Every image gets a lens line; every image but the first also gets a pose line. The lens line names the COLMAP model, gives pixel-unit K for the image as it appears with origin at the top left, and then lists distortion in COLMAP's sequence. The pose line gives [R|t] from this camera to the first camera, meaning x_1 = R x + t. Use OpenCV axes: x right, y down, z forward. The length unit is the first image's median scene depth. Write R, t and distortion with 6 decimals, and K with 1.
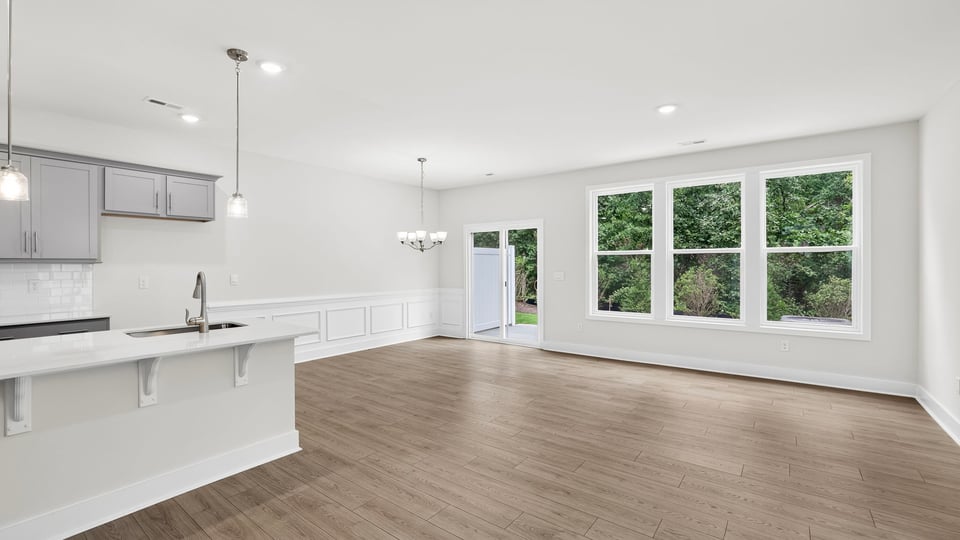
lens RADIAL K [[423.3, 0, 474.6], [0, 423.3, 265.2], [0, 0, 1]] dist [-0.032304, 0.009617]
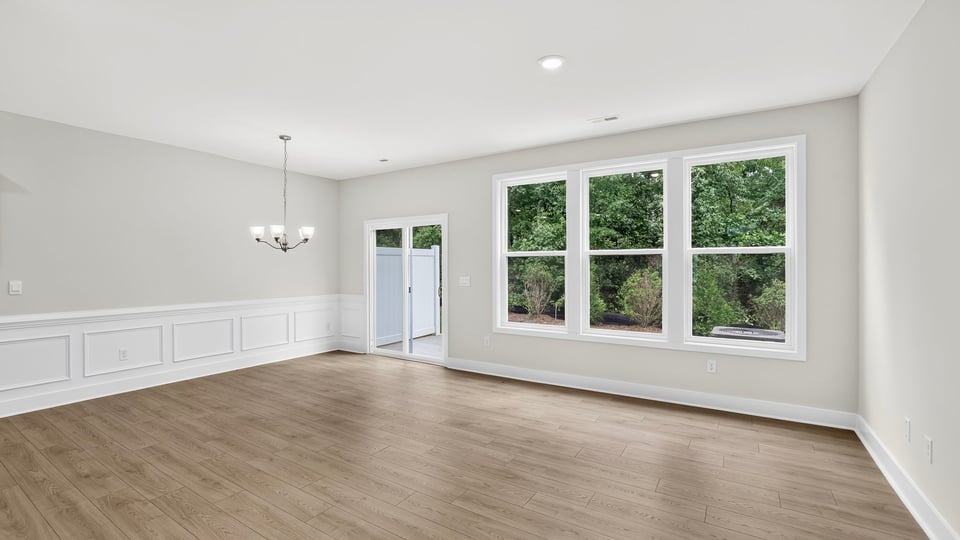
lens RADIAL K [[423.3, 0, 480.1], [0, 423.3, 265.6], [0, 0, 1]] dist [-0.032304, 0.009617]
pose [[0.996199, 0.002303, 0.087072, 0.204125], [-0.002132, 0.999996, -0.002060, -0.004941], [-0.087076, 0.001867, 0.996200, 0.197021]]
